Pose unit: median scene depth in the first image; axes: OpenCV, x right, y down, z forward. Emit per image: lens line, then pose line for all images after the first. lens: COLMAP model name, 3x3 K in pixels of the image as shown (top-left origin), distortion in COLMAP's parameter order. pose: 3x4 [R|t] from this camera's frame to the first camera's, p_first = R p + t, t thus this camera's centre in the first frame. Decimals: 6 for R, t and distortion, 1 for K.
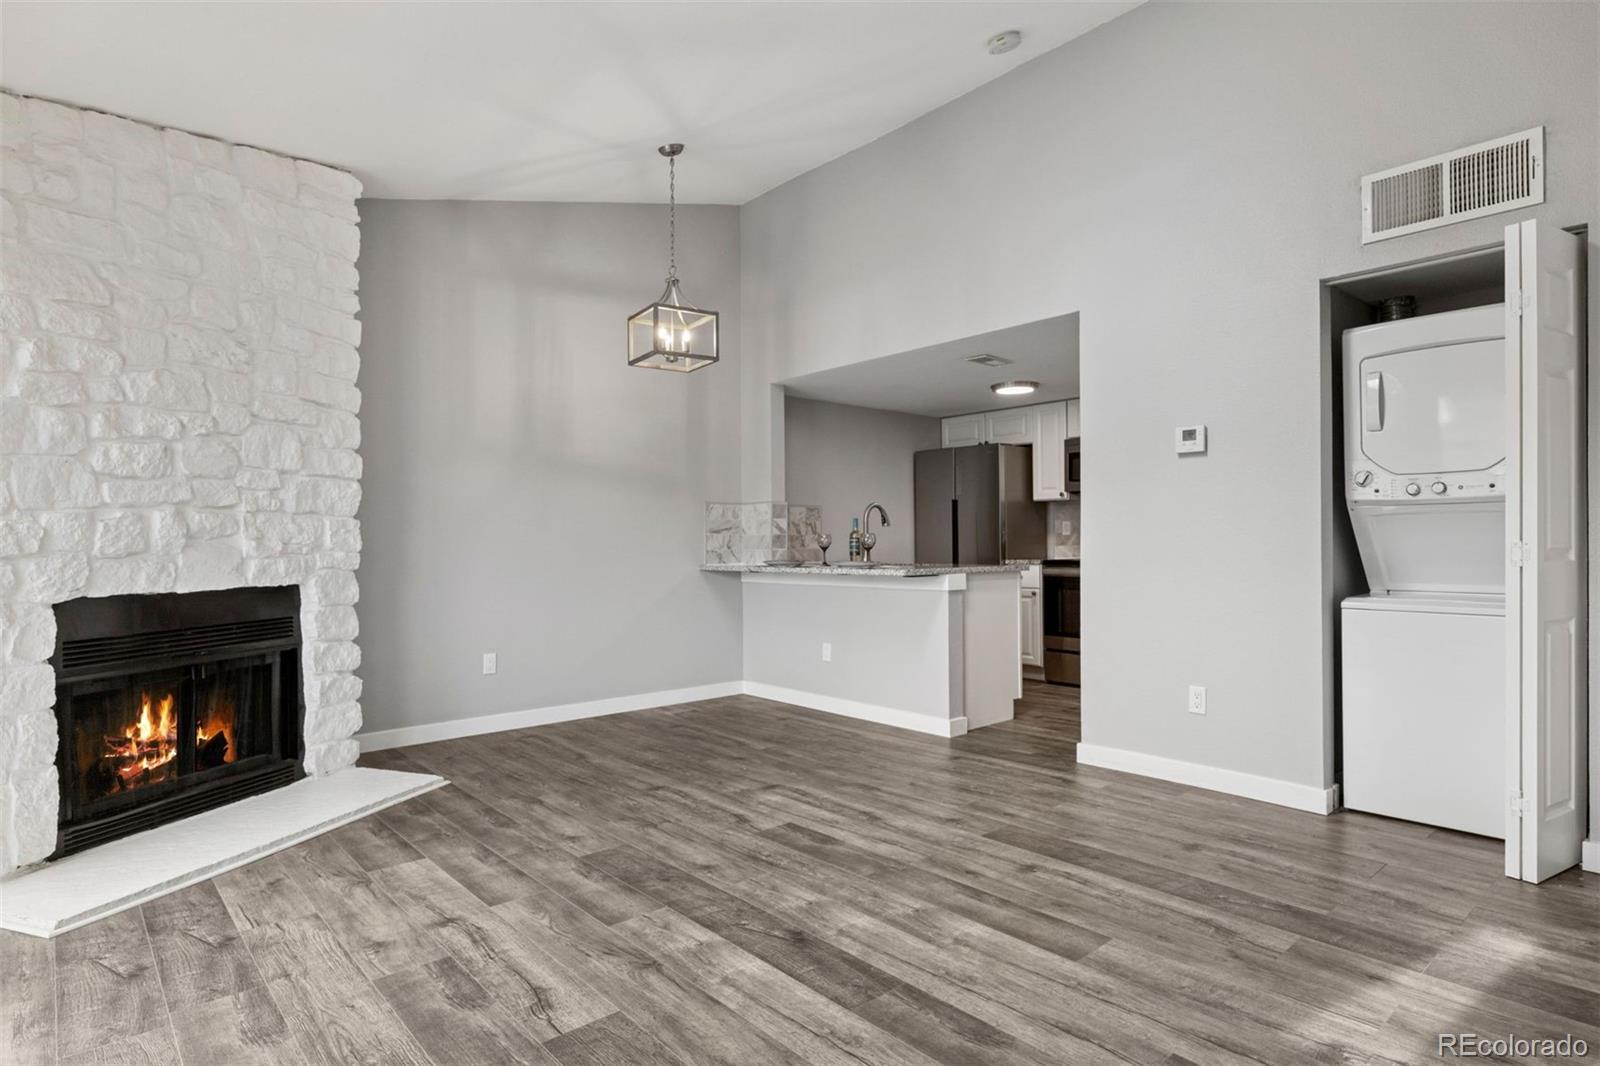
lens RADIAL K [[852.6, 0, 792.6], [0, 852.6, 537.9], [0, 0, 1]] dist [0.005488, -0.002302]
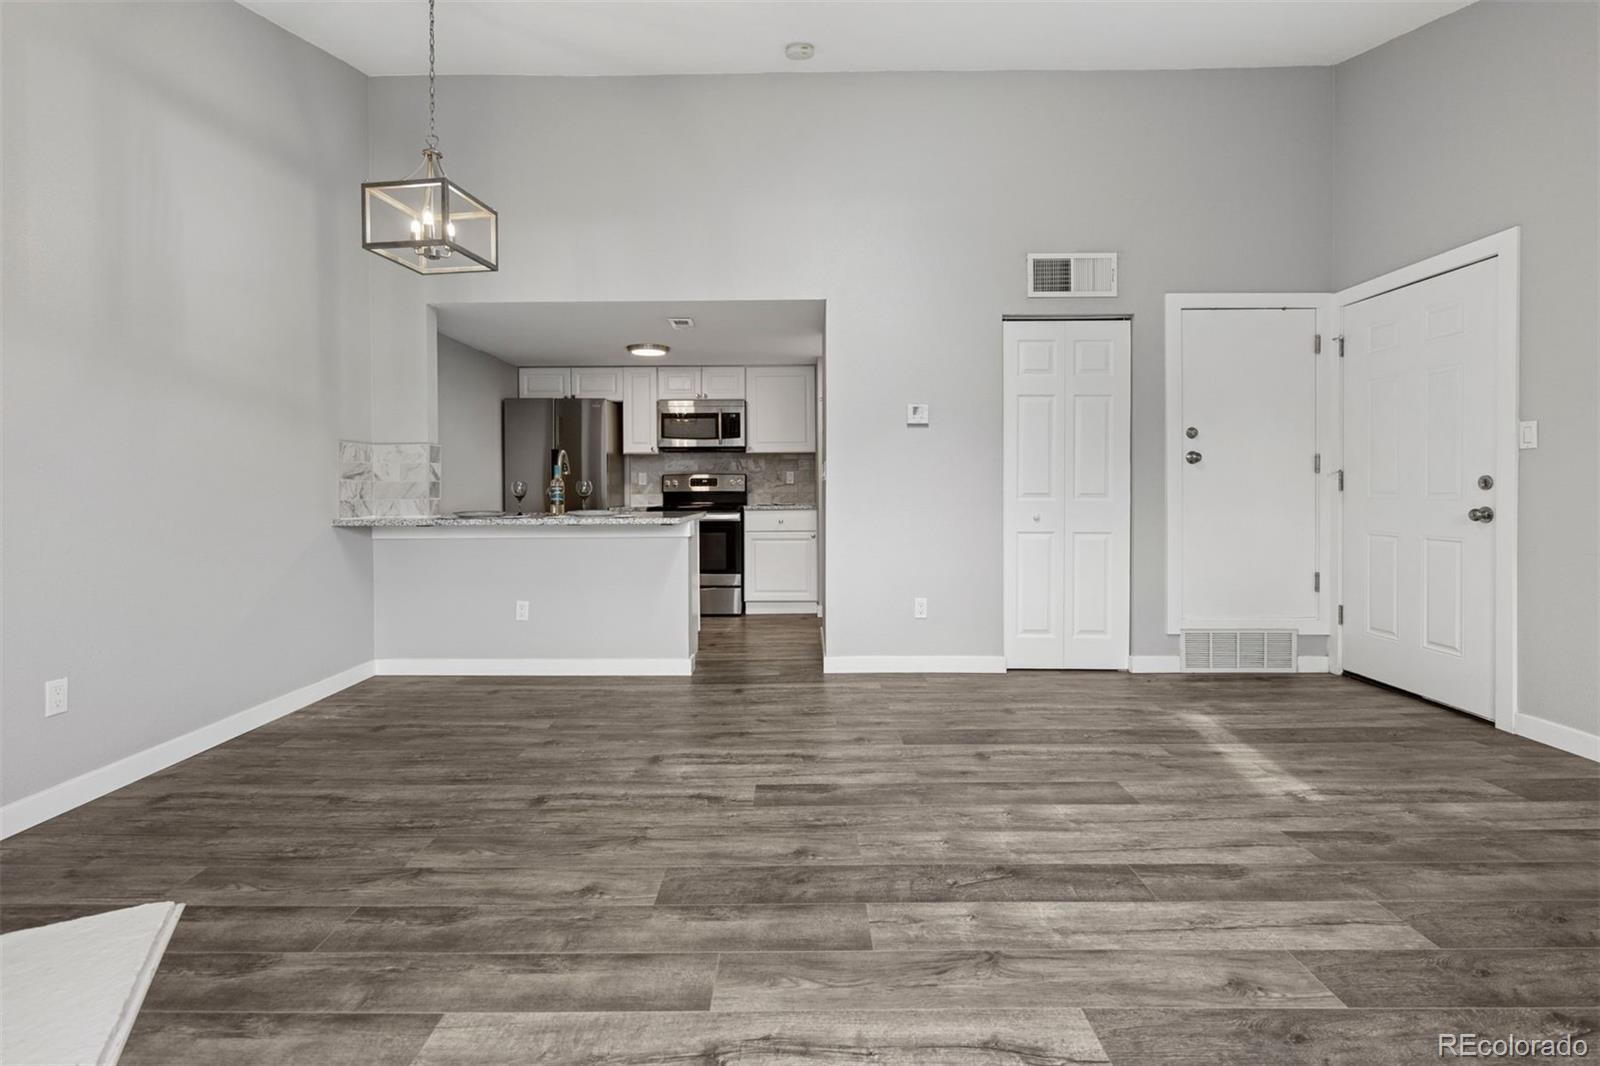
lens RADIAL K [[734.7, 0, 794.1], [0, 734.7, 490.4], [0, 0, 1]] dist [0.000571, -0.000005]
pose [[0.663300, 0.001726, 0.748351, -0.591822], [-0.004104, 0.999991, 0.001331, 0.004461], [-0.748342, -0.003954, 0.663301, 0.429630]]
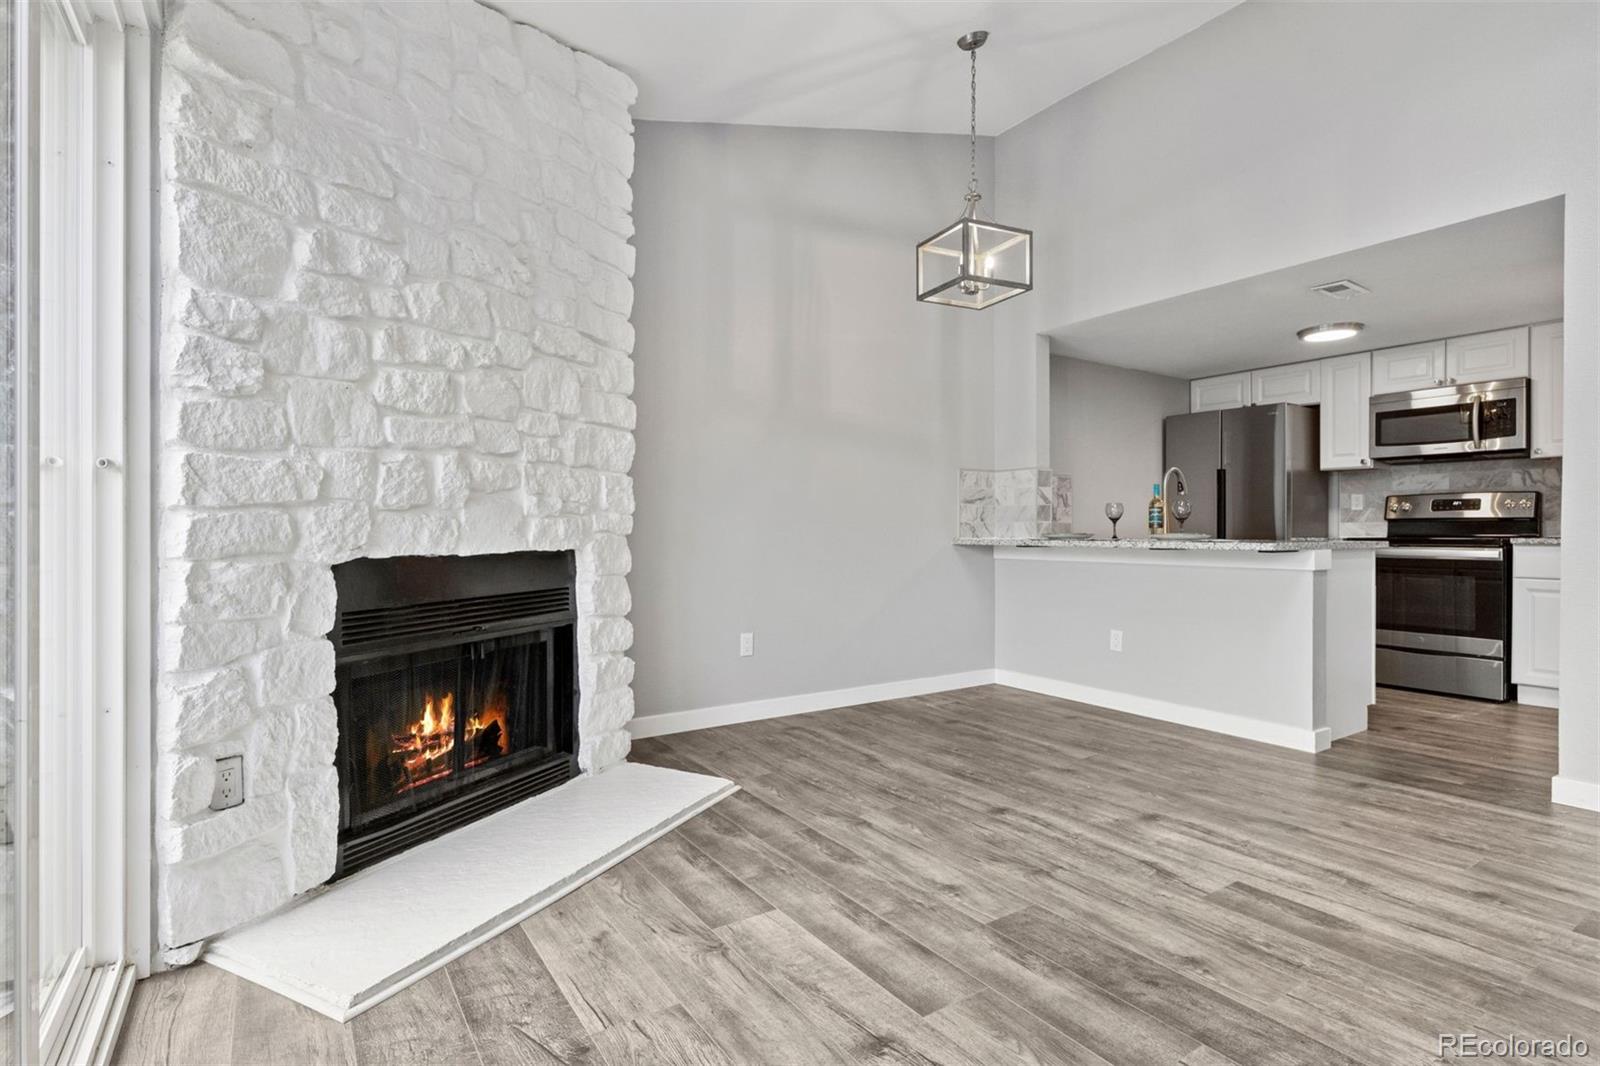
lens RADIAL K [[785.6, 0, 790.3], [0, 785.6, 530.8], [0, 0, 1]] dist [-0.000986, 0.002494]
pose [[0.990407, 0.008694, -0.137909, -0.293380], [-0.007423, 0.999925, 0.009723, 0.030086], [0.137983, -0.008606, 0.990397, 0.285977]]
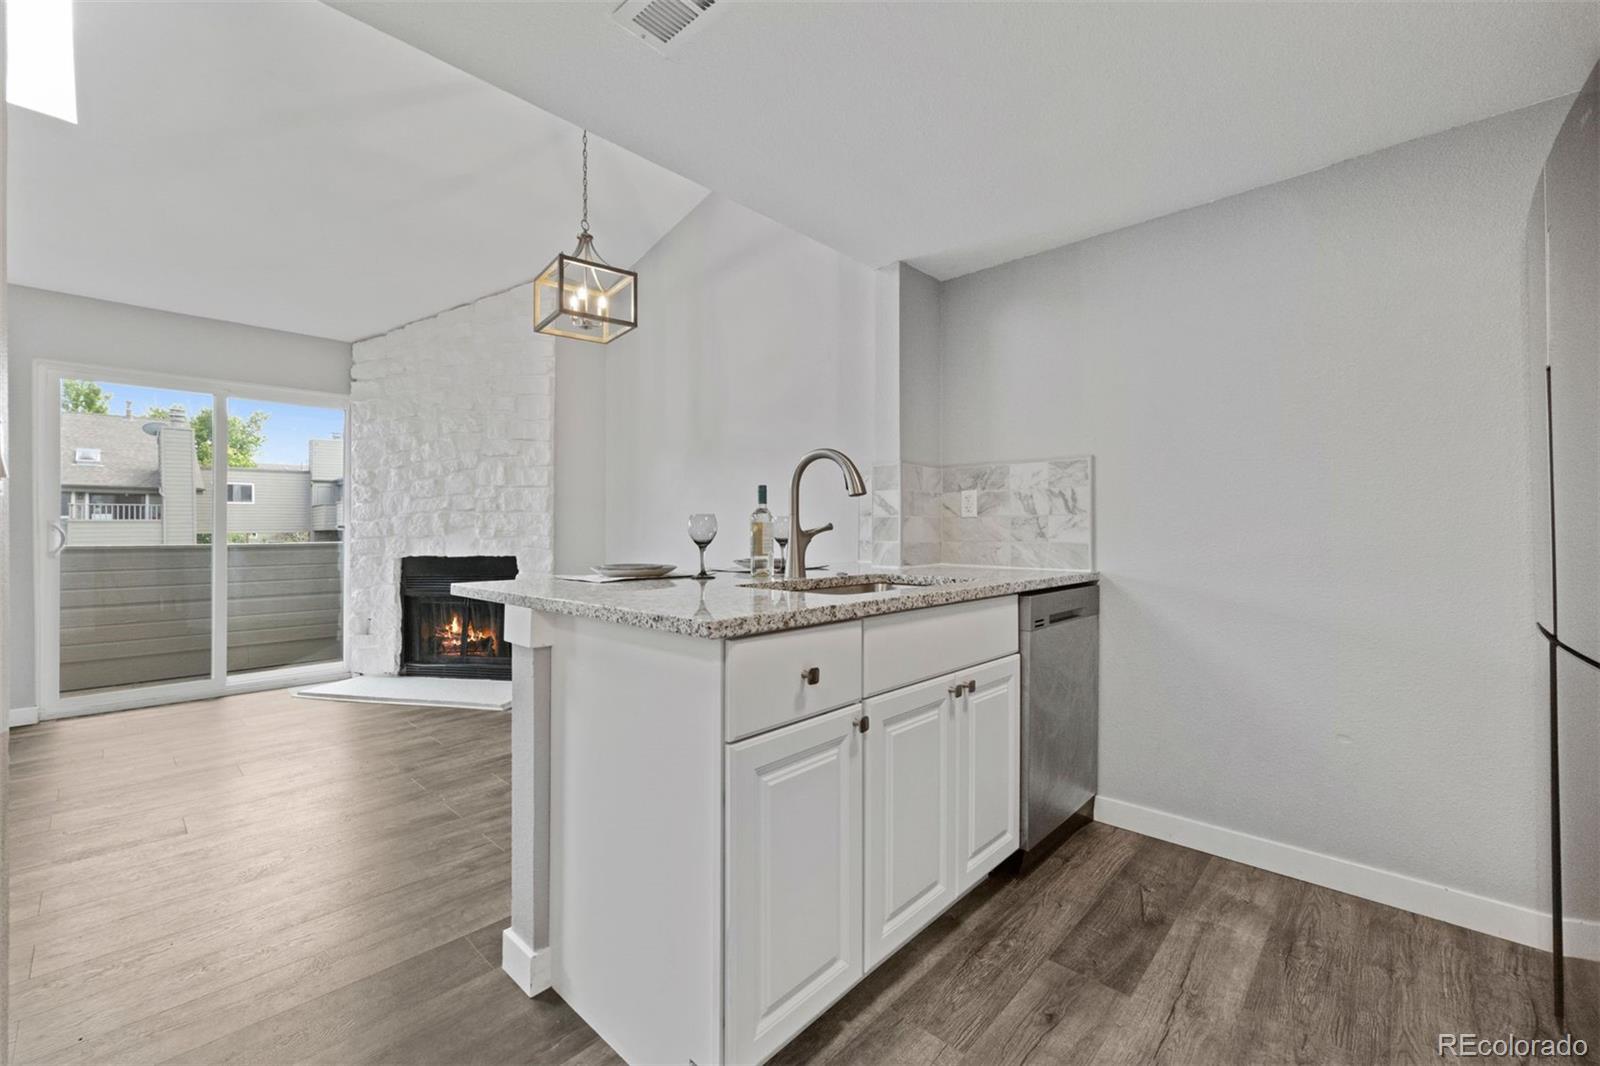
lens RADIAL K [[657.3, 0, 792.7], [0, 657.3, 523.6], [0, 0, 1]] dist [0.001695, 0.000723]
pose [[0.092356, -0.004303, -0.995717, 0.784903], [0.008920, 0.999954, -0.003494, 0.002860], [0.995686, -0.008559, 0.092390, 1.605358]]
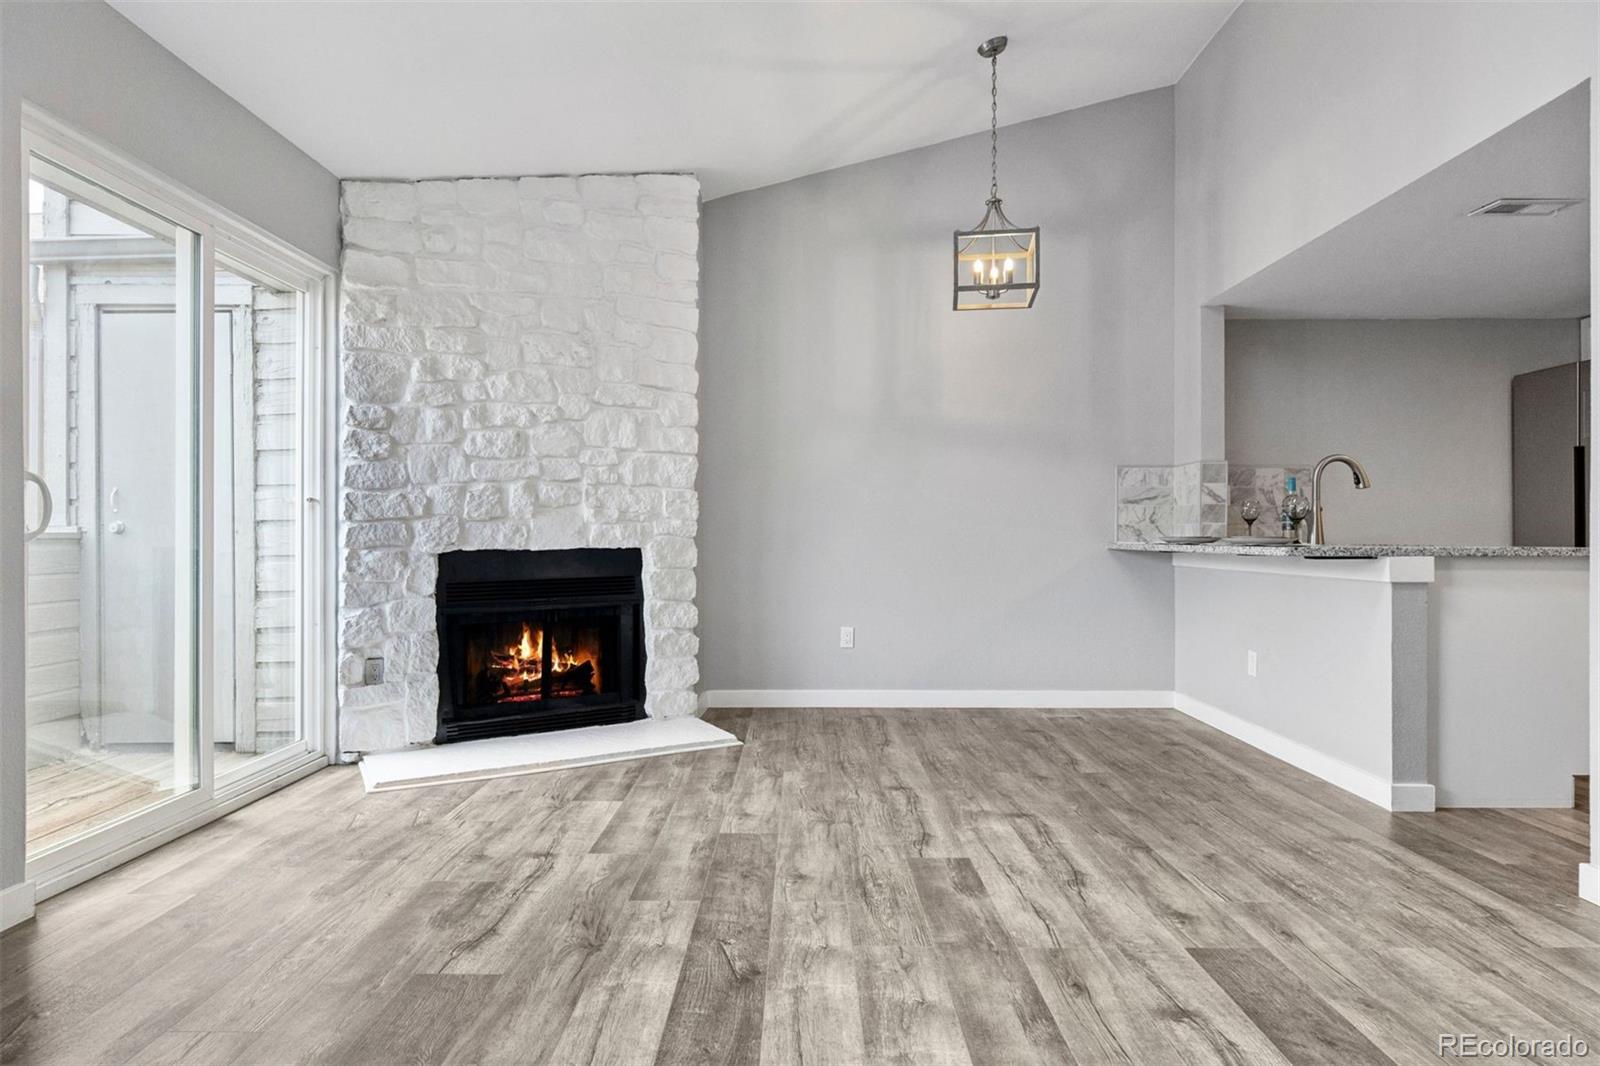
lens RADIAL K [[895.5, 0, 790.9], [0, 895.5, 531.8], [0, 0, 1]] dist [0.002014, 0.000678]
pose [[0.742774, 0.005024, -0.669524, 0.428661], [-0.001006, 0.999979, 0.006387, 0.028658], [0.669542, -0.004070, 0.742763, 0.282203]]
